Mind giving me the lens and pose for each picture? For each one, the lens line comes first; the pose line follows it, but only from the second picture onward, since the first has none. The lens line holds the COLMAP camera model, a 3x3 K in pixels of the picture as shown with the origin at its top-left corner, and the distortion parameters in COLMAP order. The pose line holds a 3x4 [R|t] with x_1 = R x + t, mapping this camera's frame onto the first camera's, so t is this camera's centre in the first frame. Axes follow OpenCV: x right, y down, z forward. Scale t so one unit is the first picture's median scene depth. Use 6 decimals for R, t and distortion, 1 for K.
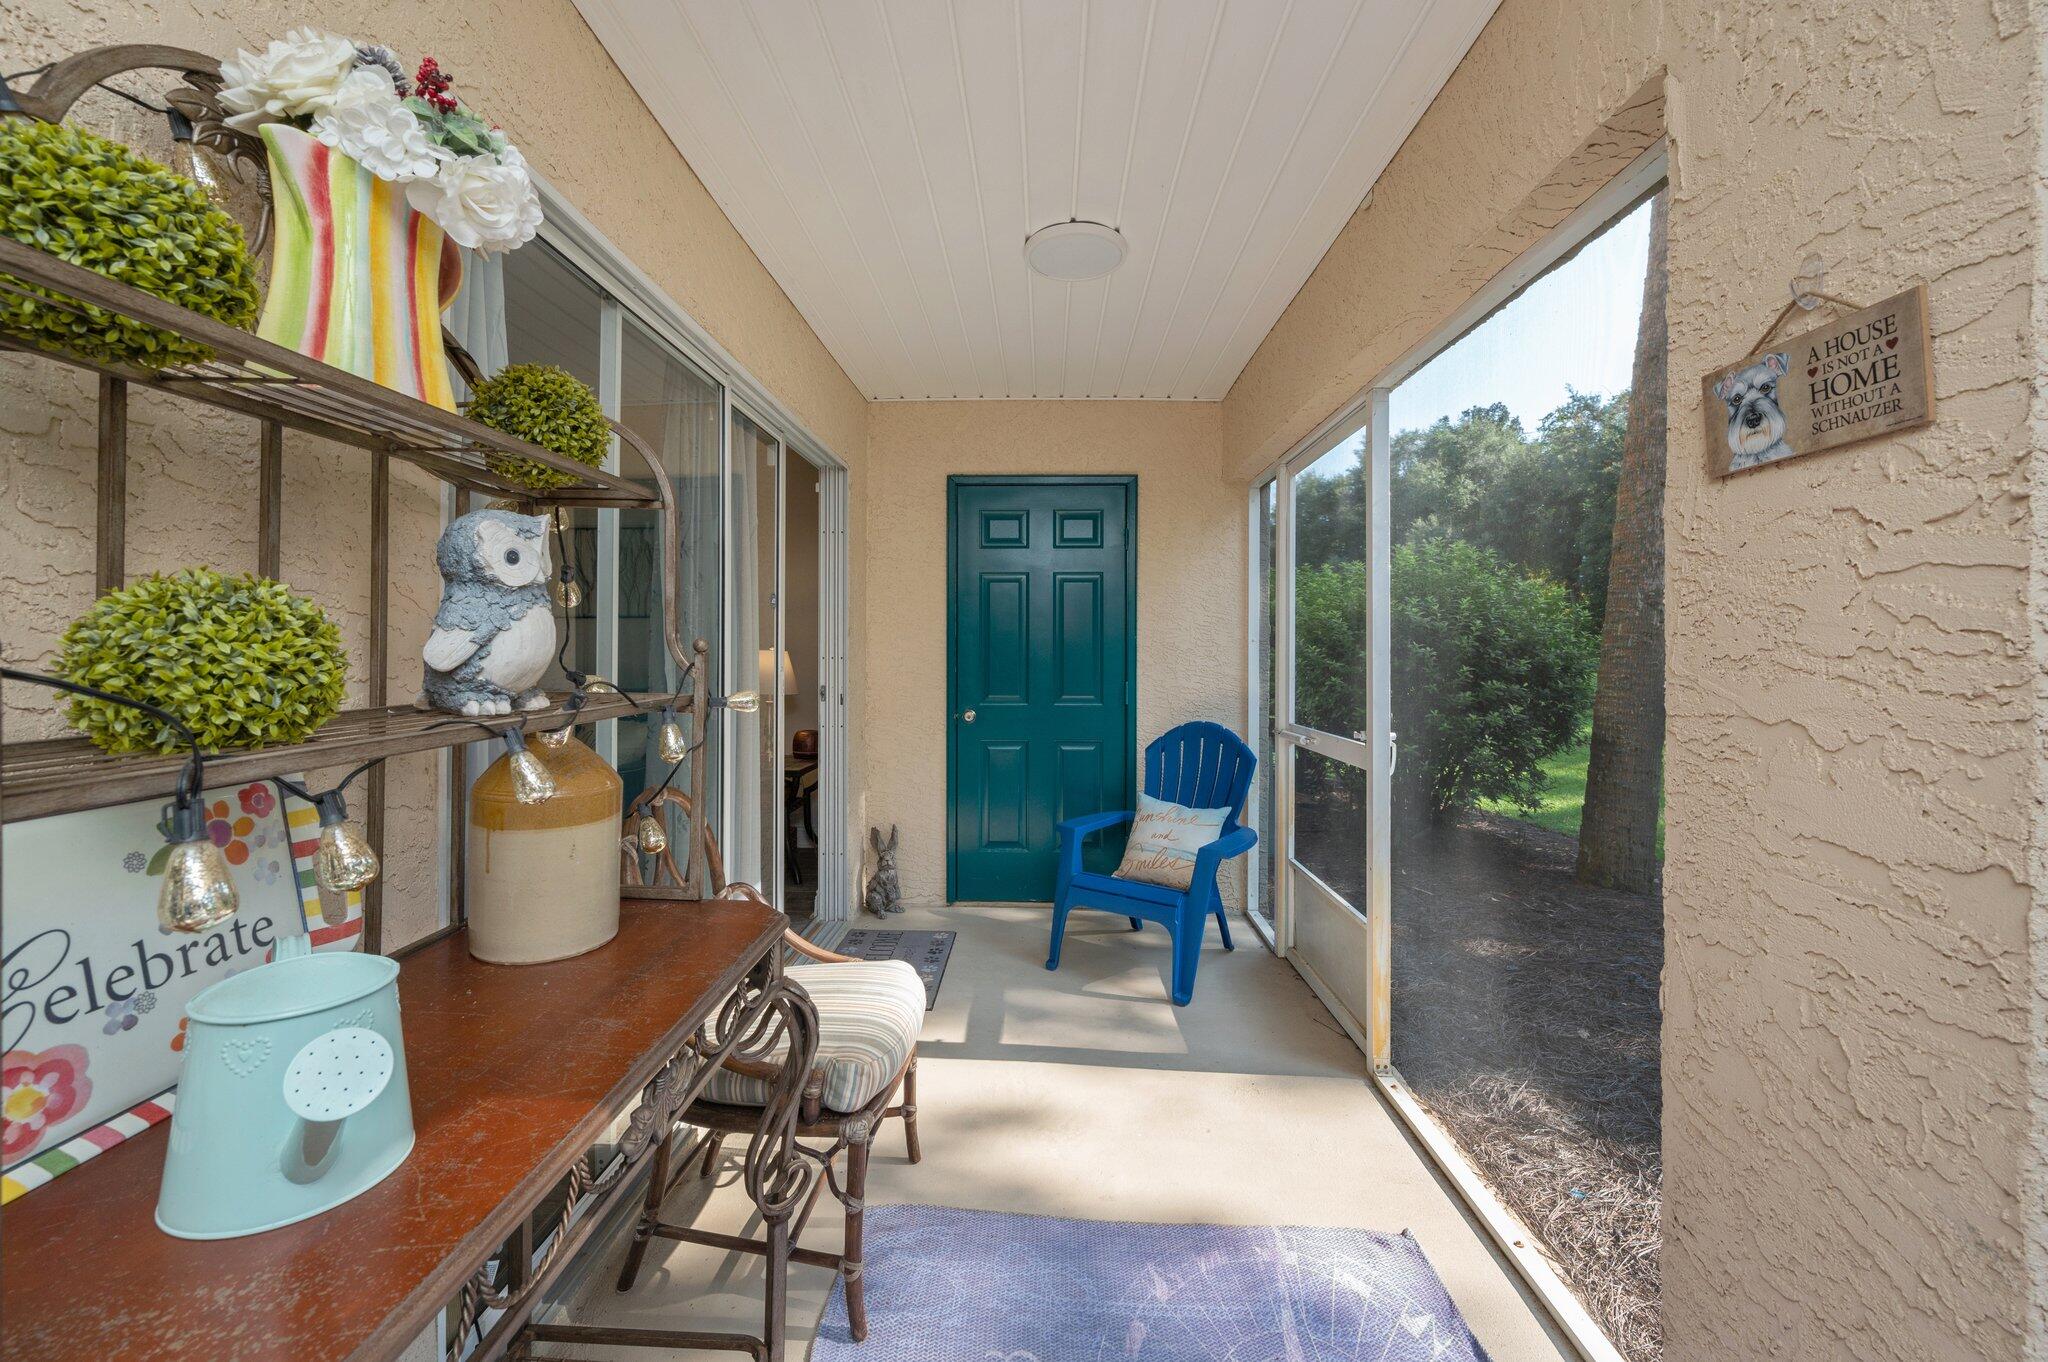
lens RADIAL K [[807.2, 0, 1012.6], [0, 807.2, 645.9], [0, 0, 1]] dist [-0.001573, -0.000081]
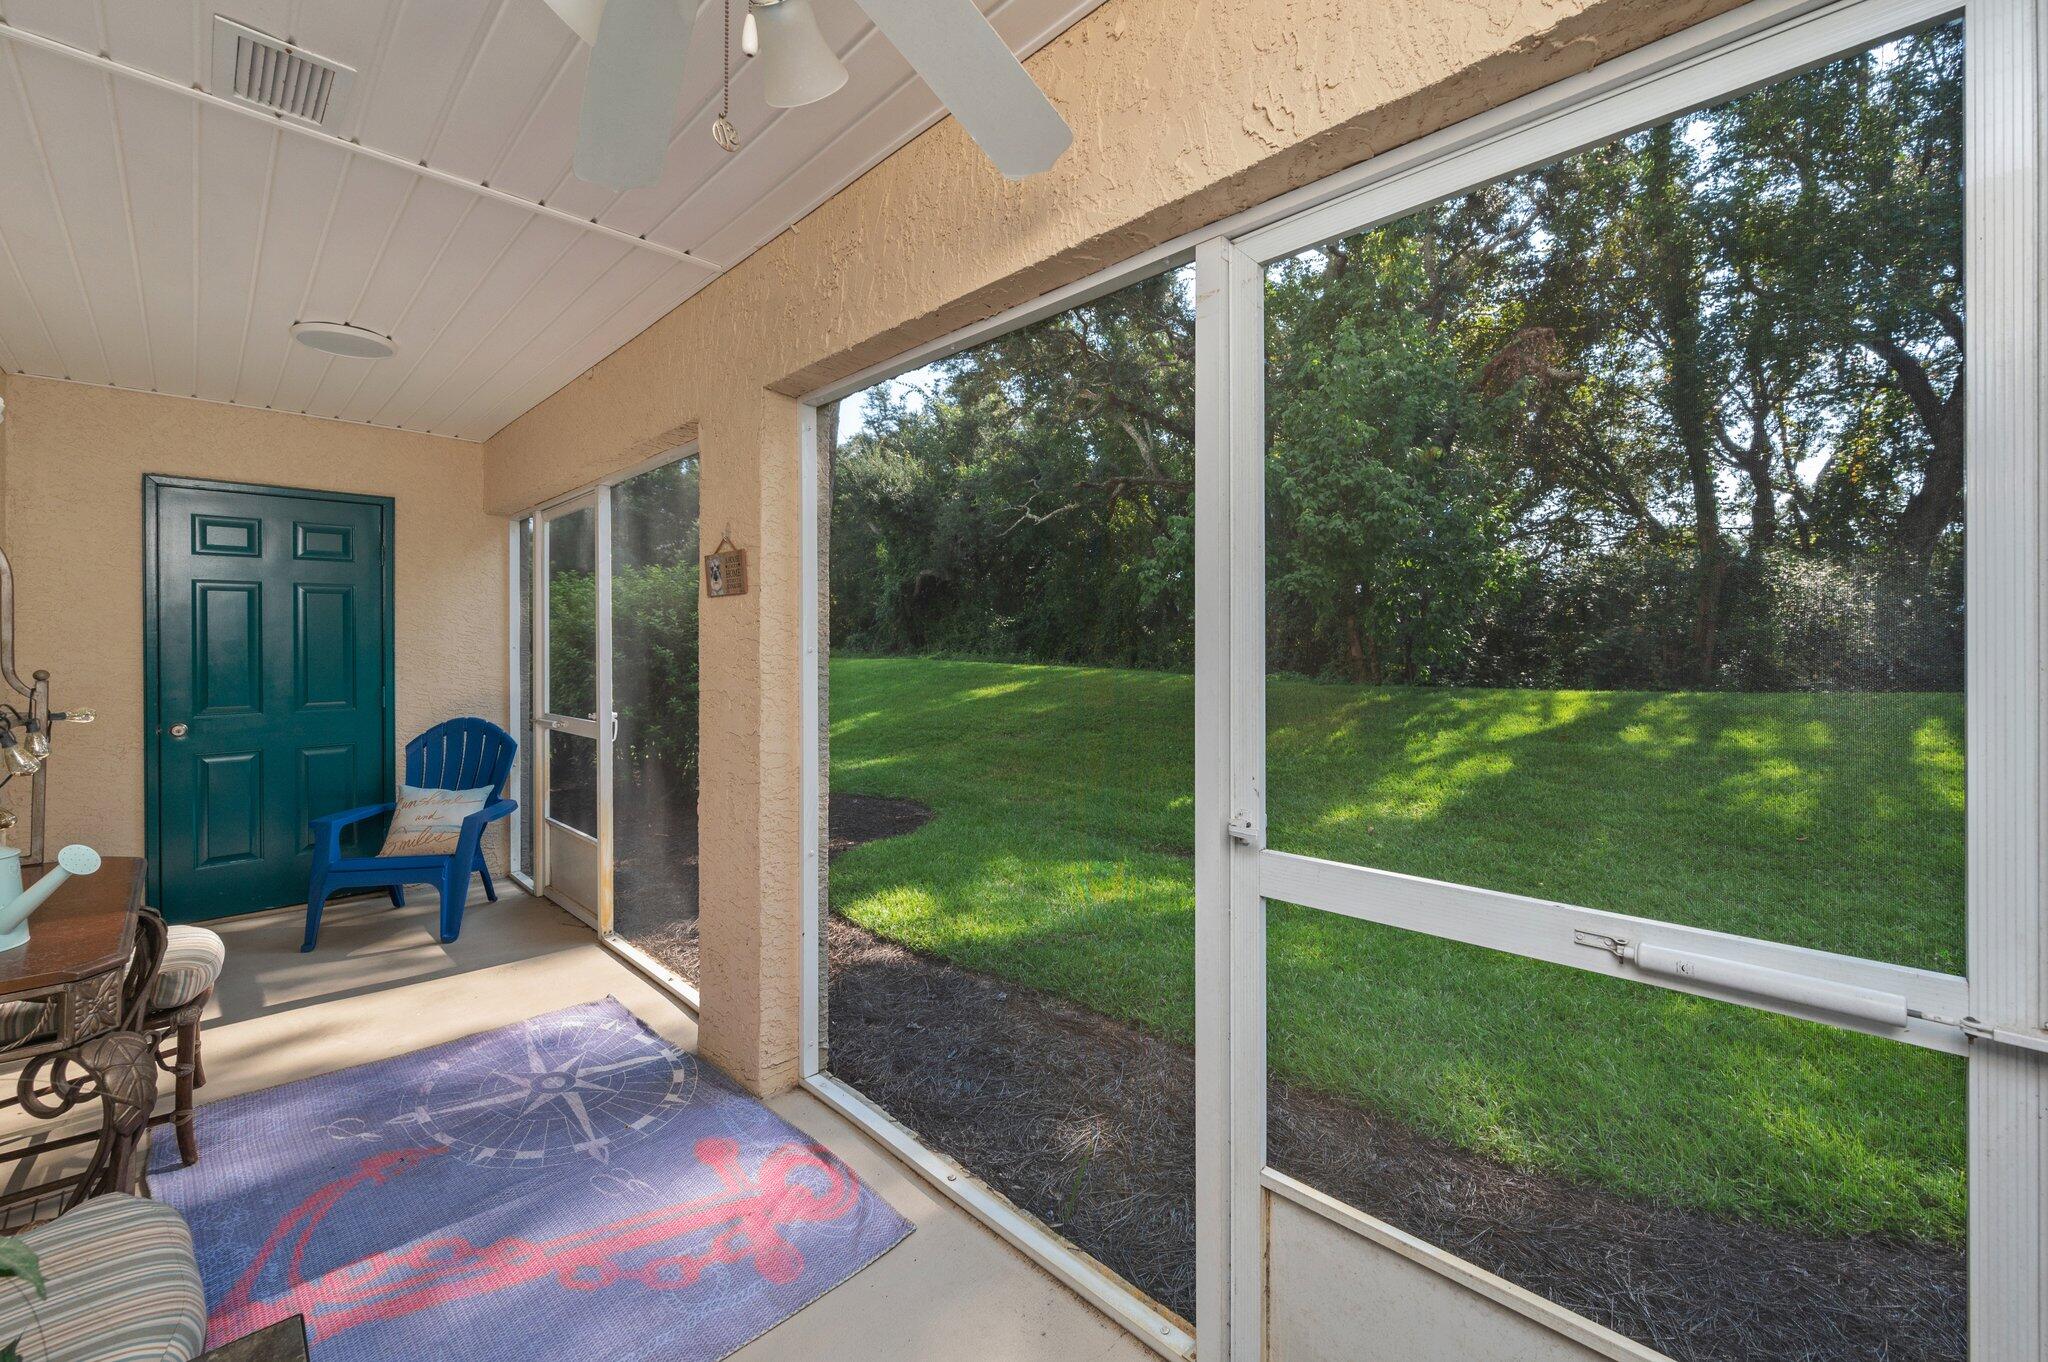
lens RADIAL K [[881.2, 0, 1054.3], [0, 881.2, 640.5], [0, 0, 1]] dist [-0.000345, -0.001013]
pose [[0.676299, -0.007676, 0.736587, -0.142737], [0.002627, 0.999964, 0.008009, -0.029601], [-0.736622, -0.003481, 0.676295, -0.552173]]
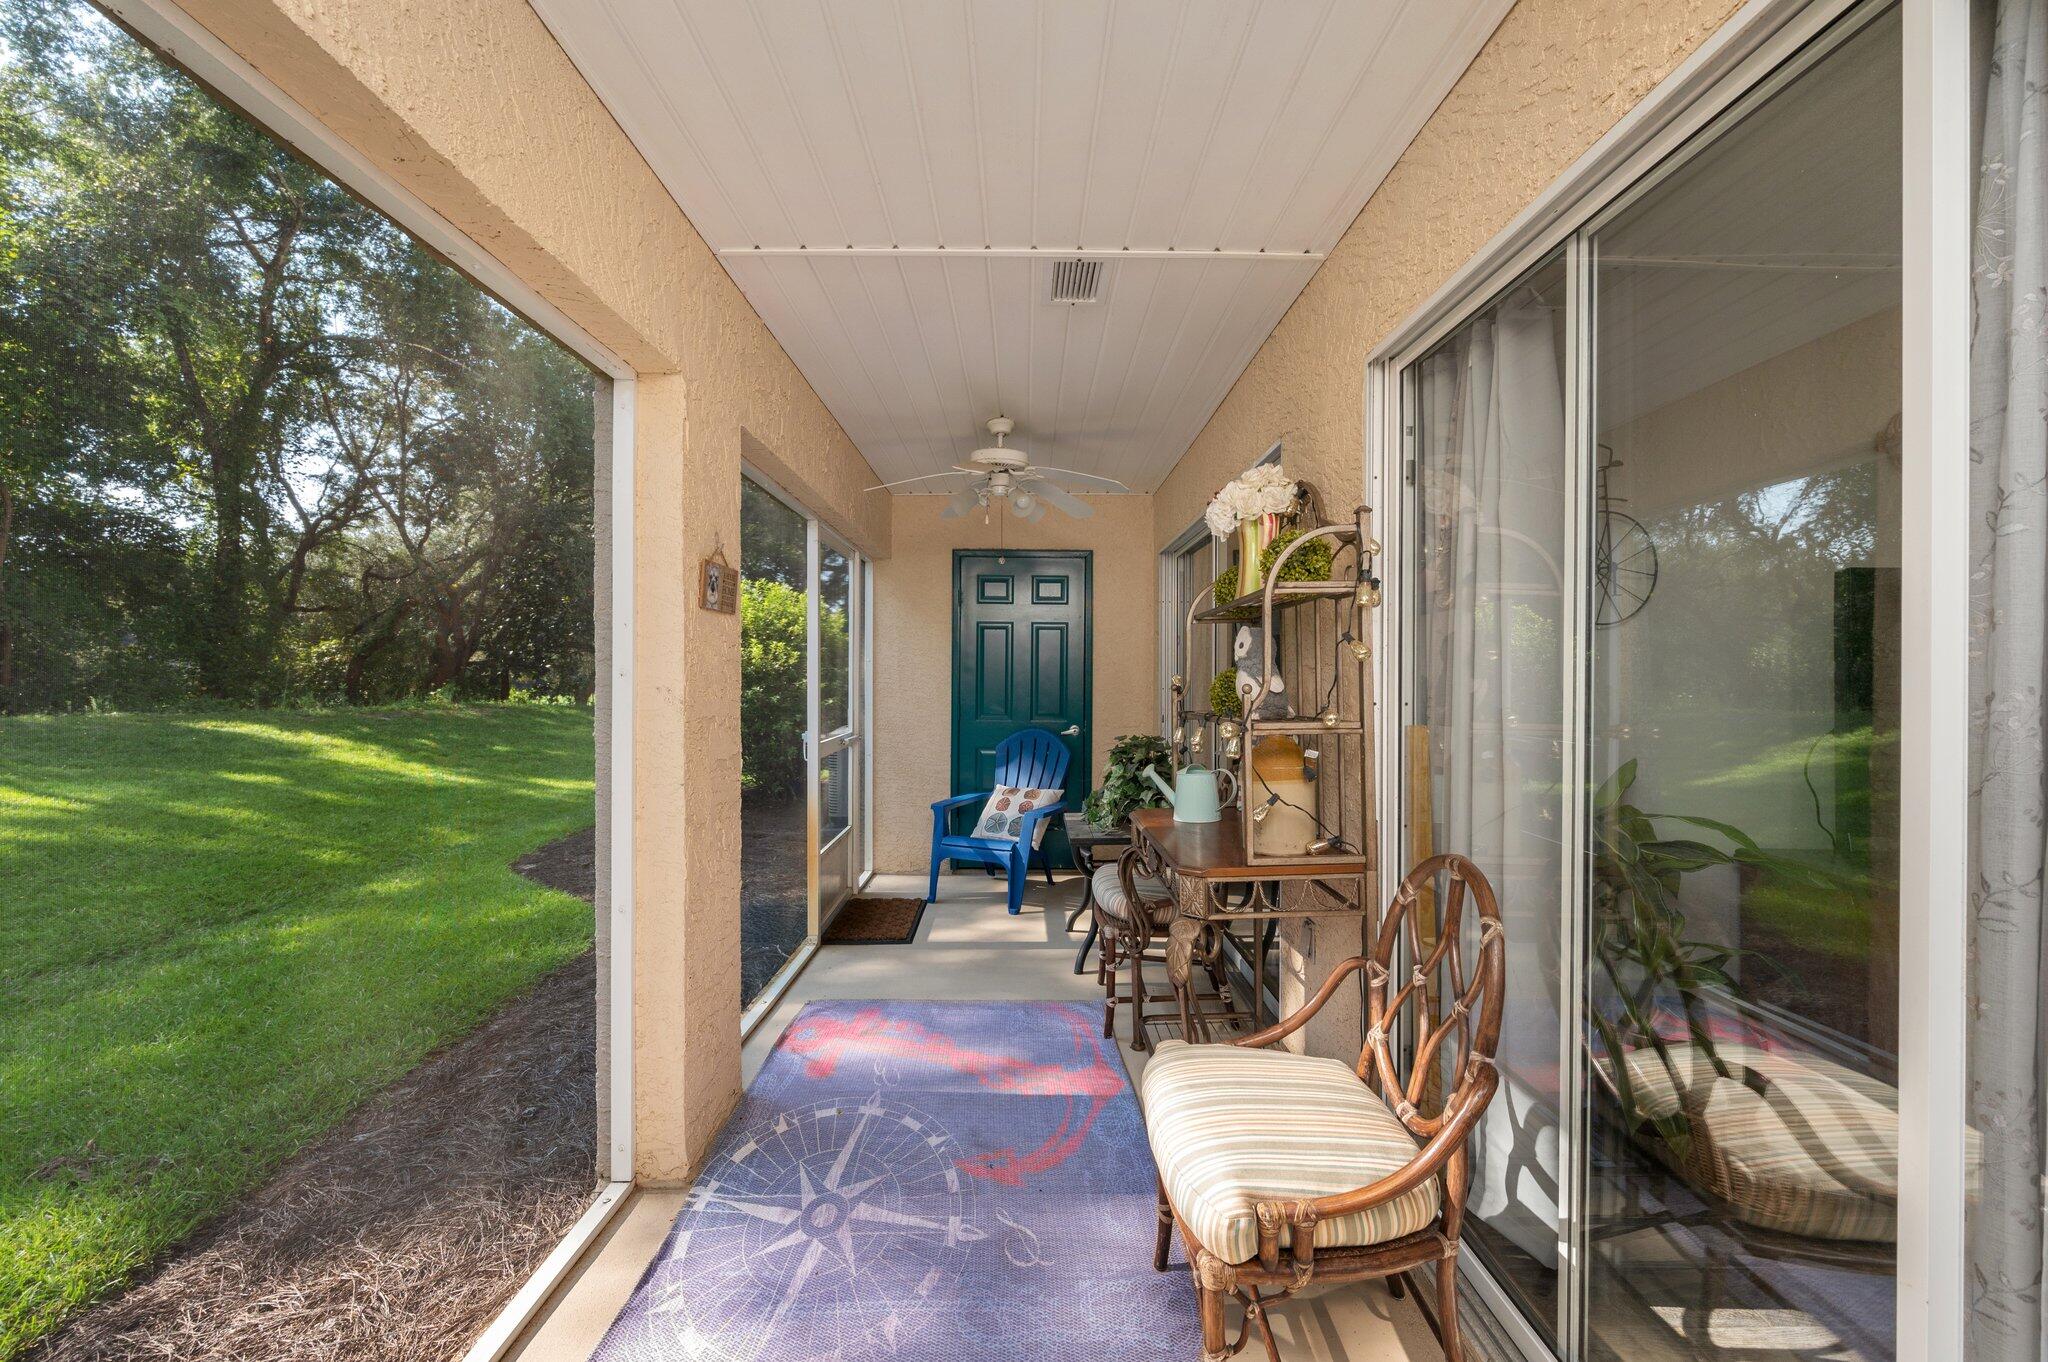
lens RADIAL K [[807.2, 0, 1021.1], [0, 807.2, 681.4], [0, 0, 1]] dist [-0.001573, -0.000081]
pose [[-0.998614, -0.008387, -0.051963, 0.041792], [-0.008117, 0.999952, -0.005410, -0.009349], [0.052006, -0.004981, -0.998634, 1.056312]]
